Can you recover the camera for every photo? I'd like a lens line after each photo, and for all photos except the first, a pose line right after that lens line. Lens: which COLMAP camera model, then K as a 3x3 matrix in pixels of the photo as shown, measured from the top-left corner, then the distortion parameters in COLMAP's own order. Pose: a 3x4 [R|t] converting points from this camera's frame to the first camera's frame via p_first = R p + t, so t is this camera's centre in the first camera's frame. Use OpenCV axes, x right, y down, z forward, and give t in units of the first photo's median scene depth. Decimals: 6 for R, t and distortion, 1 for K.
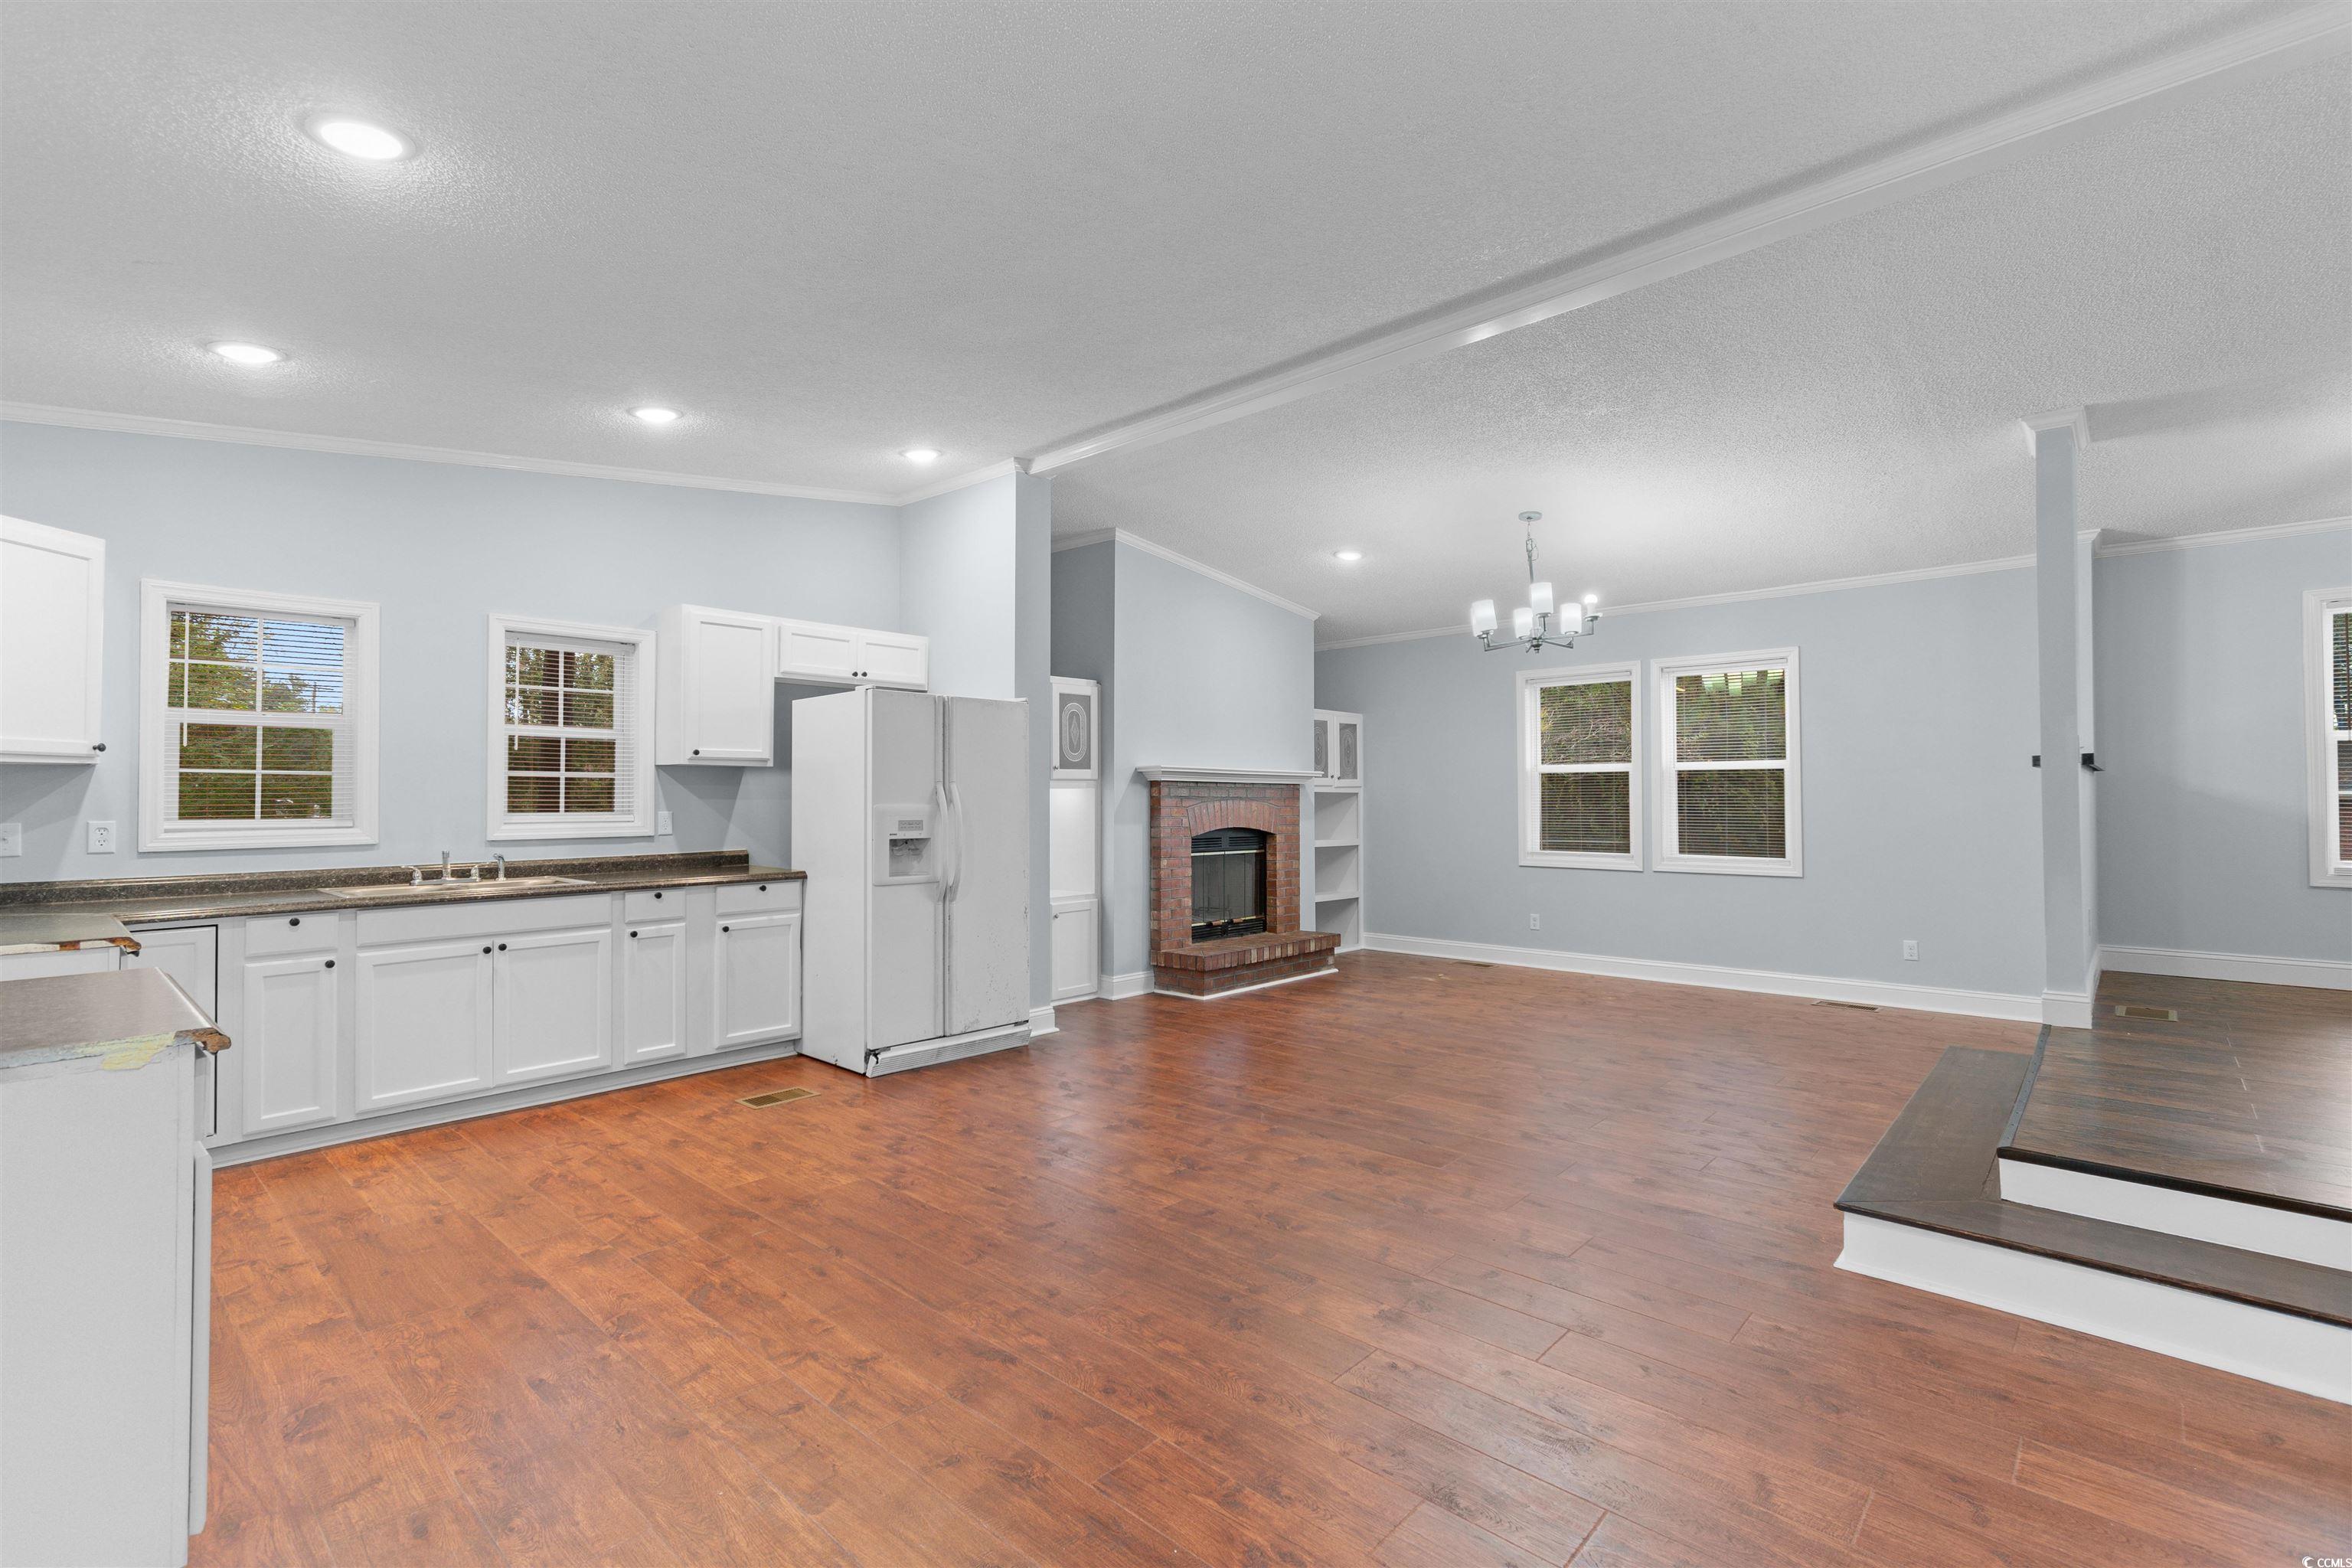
lens RADIAL K [[1037.4, 0, 1181.5], [0, 1037.4, 784.9], [0, 0, 1]] dist [0.005254, -0.000995]
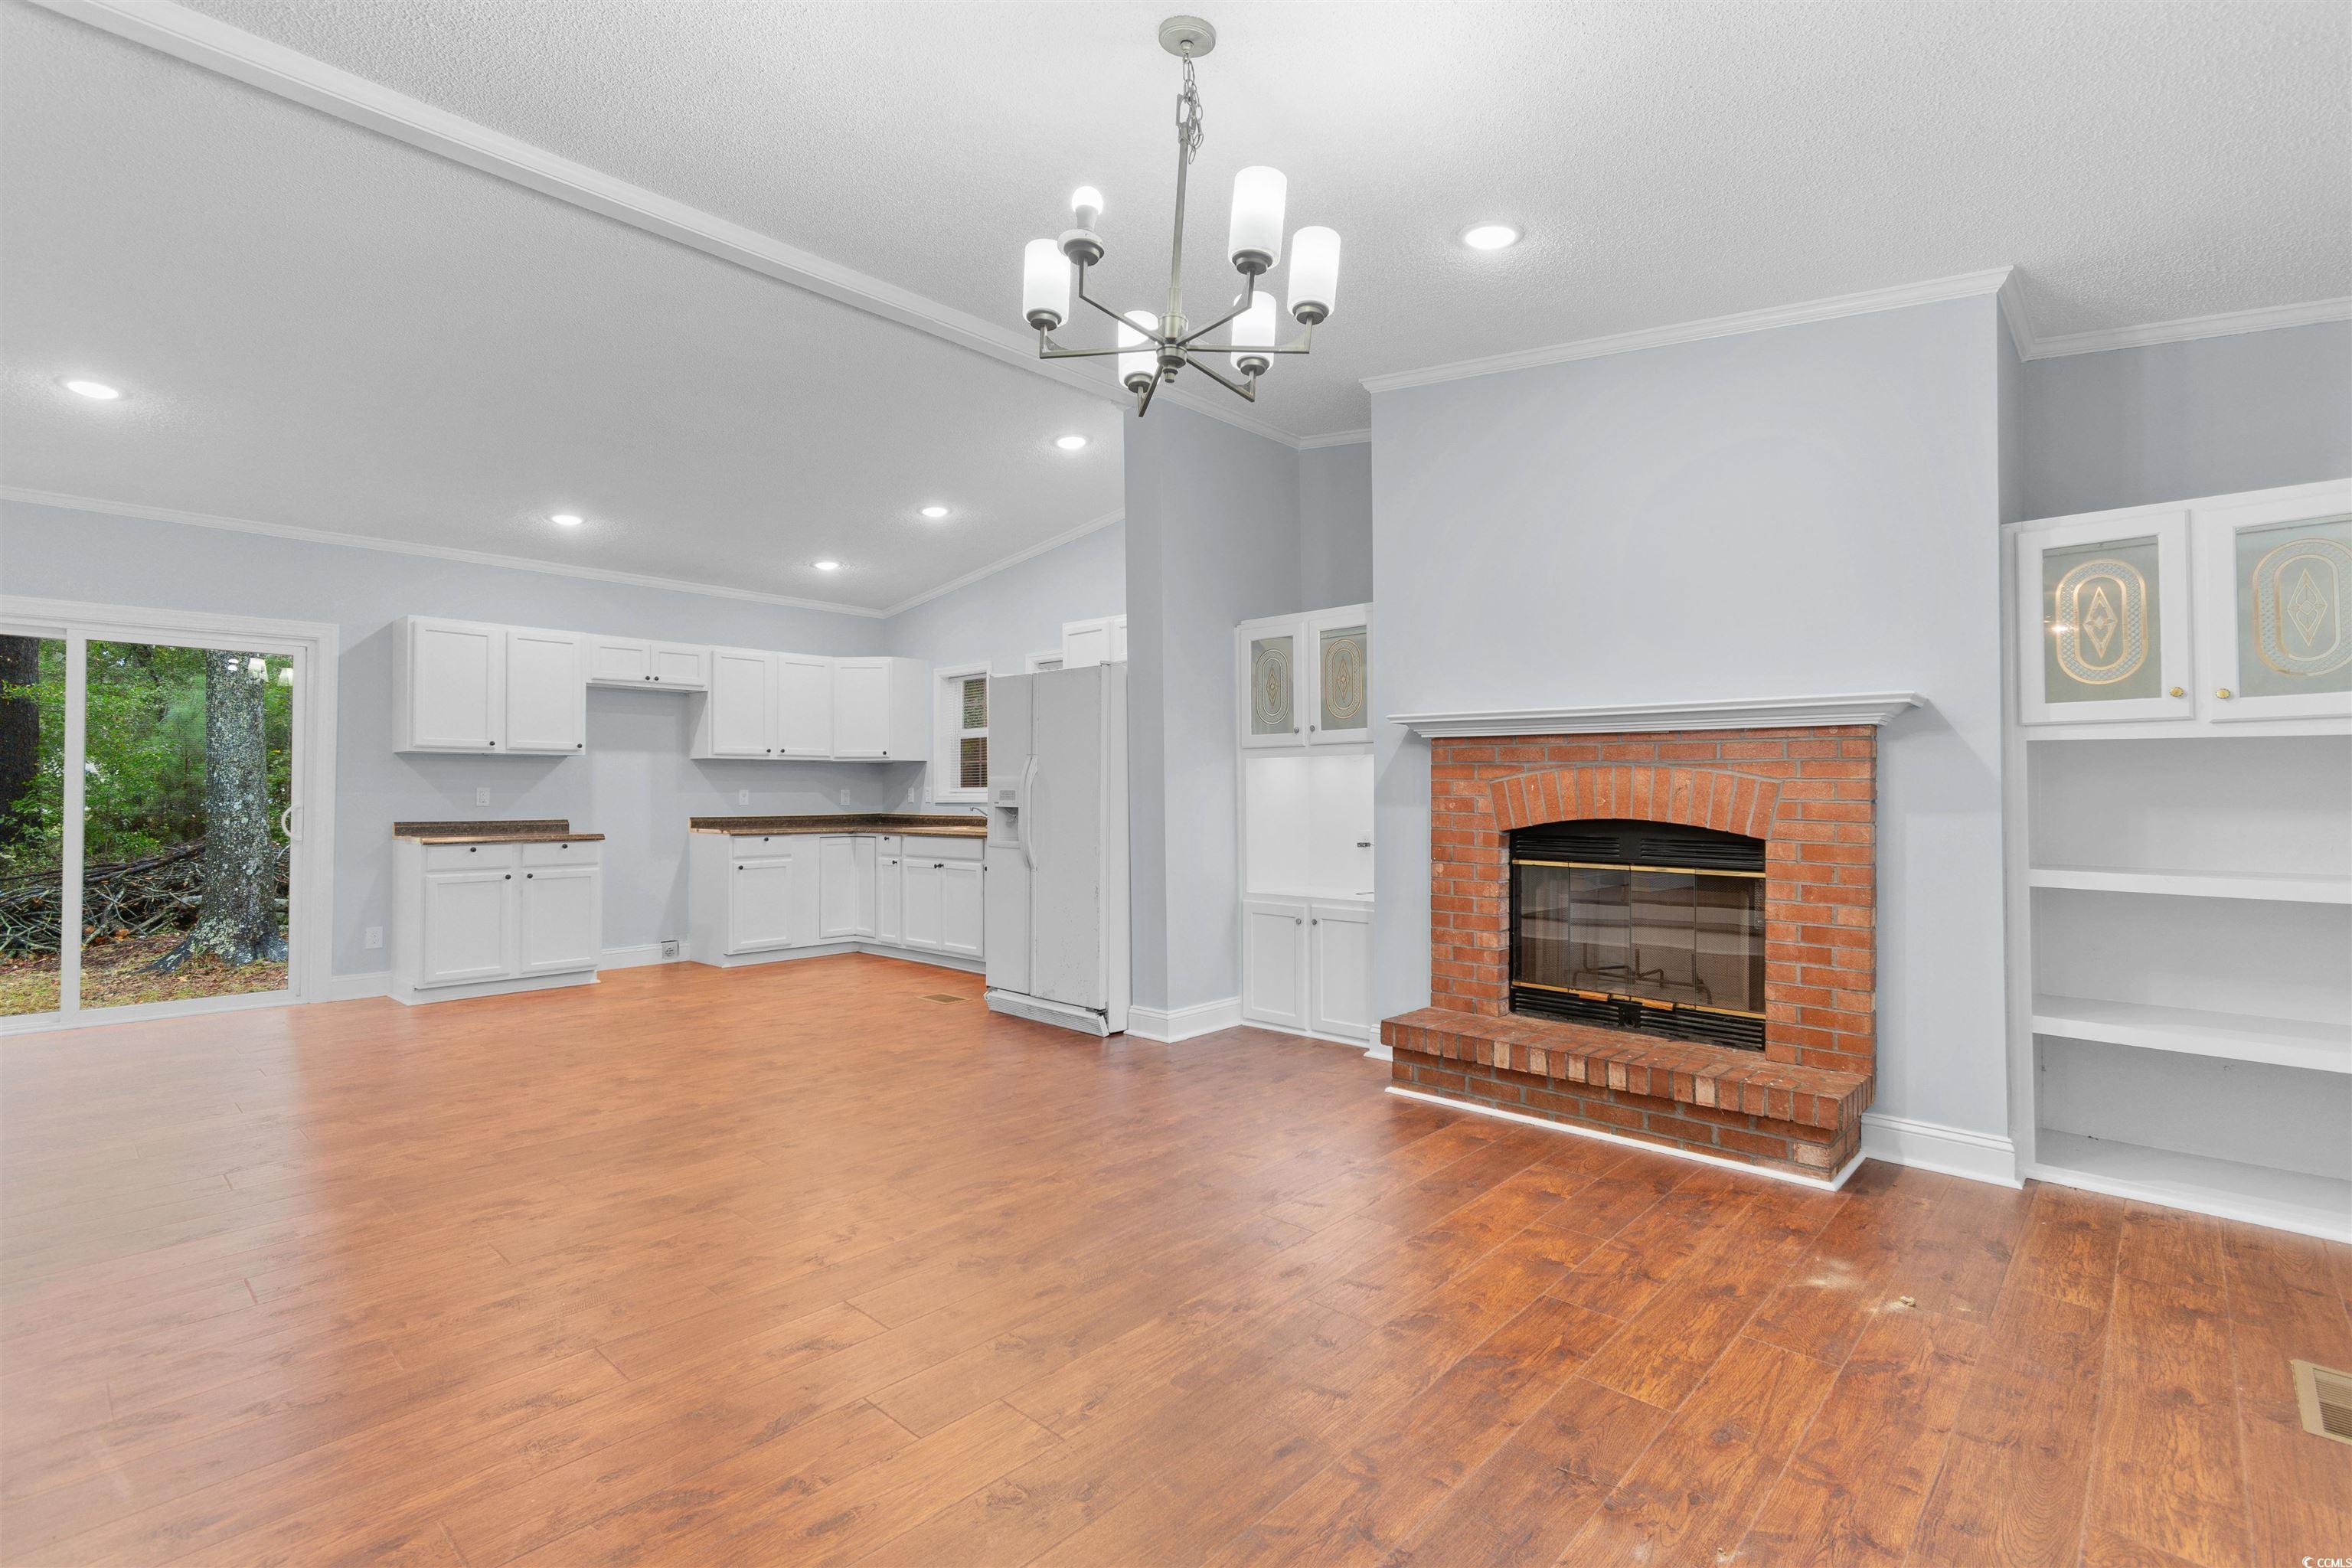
lens RADIAL K [[1090.0, 0, 1186.6], [0, 1090.0, 777.2], [0, 0, 1]] dist [0.004739, 0.001931]
pose [[-0.010544, -0.011466, -0.999879, 1.006122], [0.012751, 0.999851, -0.011600, 0.040243], [0.999863, -0.012872, -0.010396, 1.341508]]
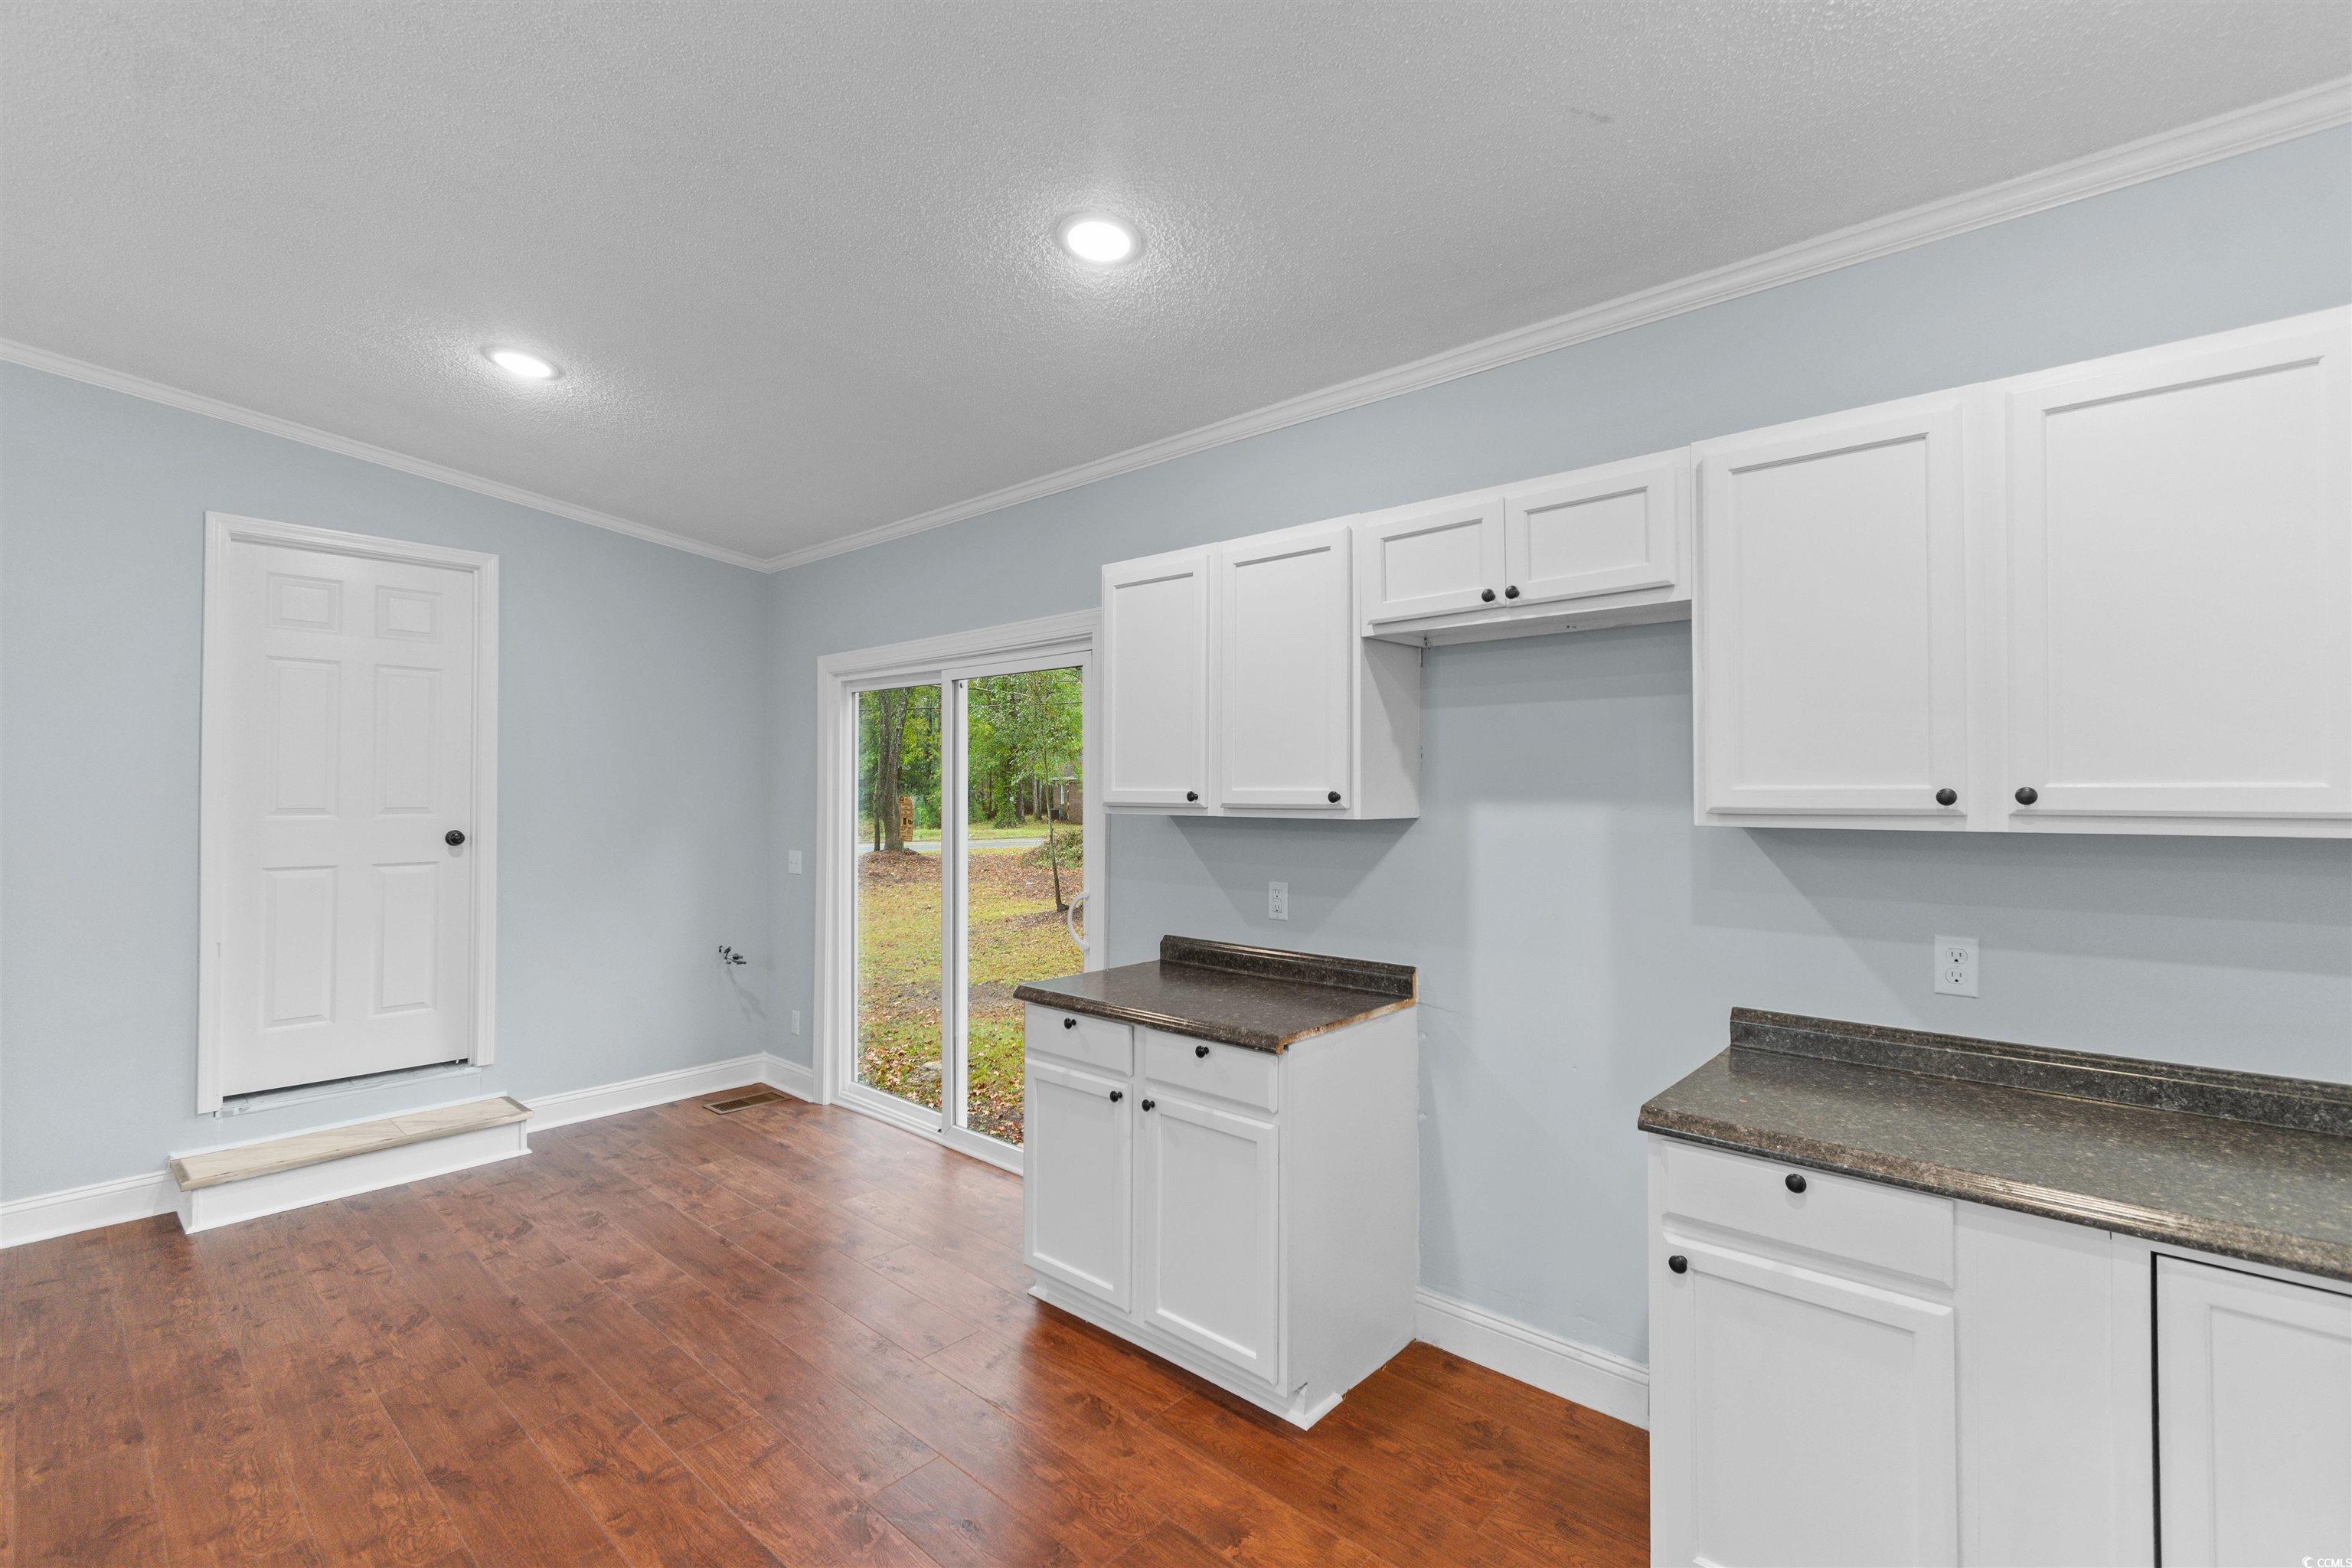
lens RADIAL K [[1037.4, 0, 1172.9], [0, 1037.4, 775.9], [0, 0, 1]] dist [0.005254, -0.000995]
pose [[-0.999992, 0.003980, -0.000830, -0.450313], [0.003999, 0.999671, -0.025329, -0.031252], [0.000729, -0.025332, -0.999679, 1.054314]]
